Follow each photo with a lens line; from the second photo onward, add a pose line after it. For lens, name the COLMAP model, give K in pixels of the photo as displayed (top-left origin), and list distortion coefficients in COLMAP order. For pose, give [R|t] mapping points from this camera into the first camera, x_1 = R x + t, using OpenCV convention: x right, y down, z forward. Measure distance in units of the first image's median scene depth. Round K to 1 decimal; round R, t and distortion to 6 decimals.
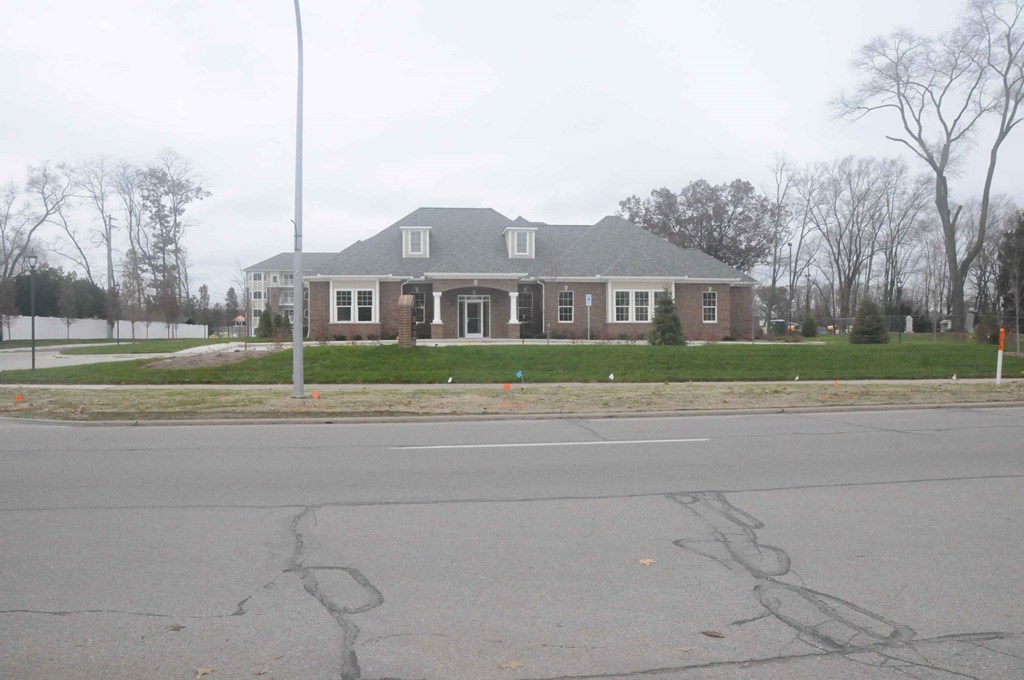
lens RADIAL K [[807.0, 0, 497.0], [0, 807.0, 340.8], [0, 0, 1]] dist [-0.157272, 0.119218]
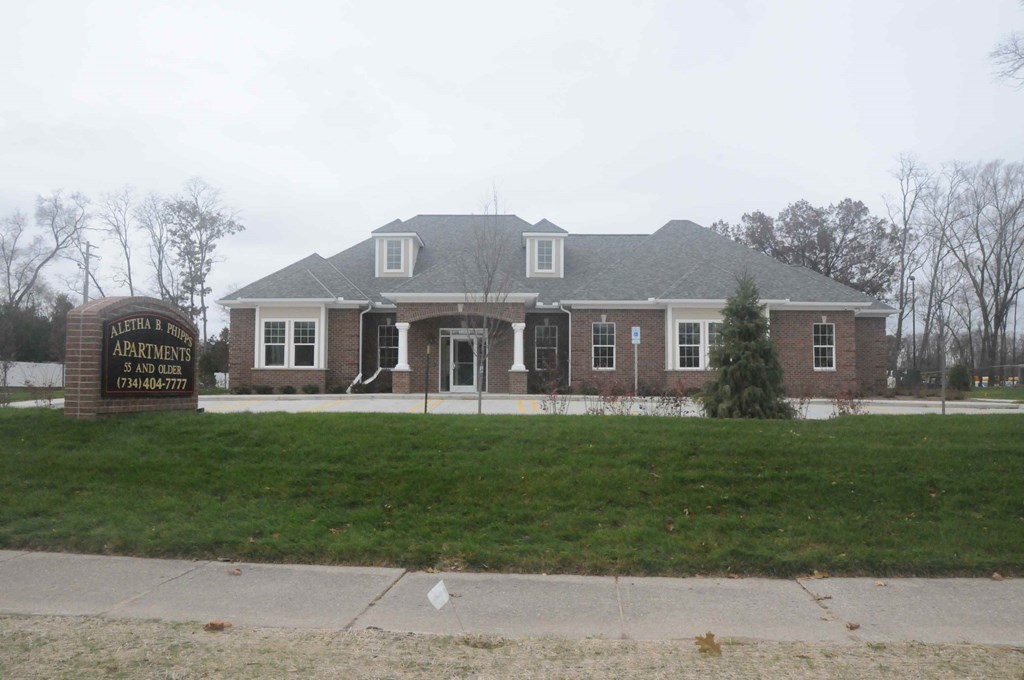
lens RADIAL K [[807.0, 0, 497.0], [0, 807.0, 340.8], [0, 0, 1]] dist [-0.157272, 0.119218]
pose [[0.993185, -0.000046, -0.116552, 0.070735], [-0.007381, 0.997968, -0.063288, -0.003536], [0.116318, 0.063717, 0.991166, 0.308971]]
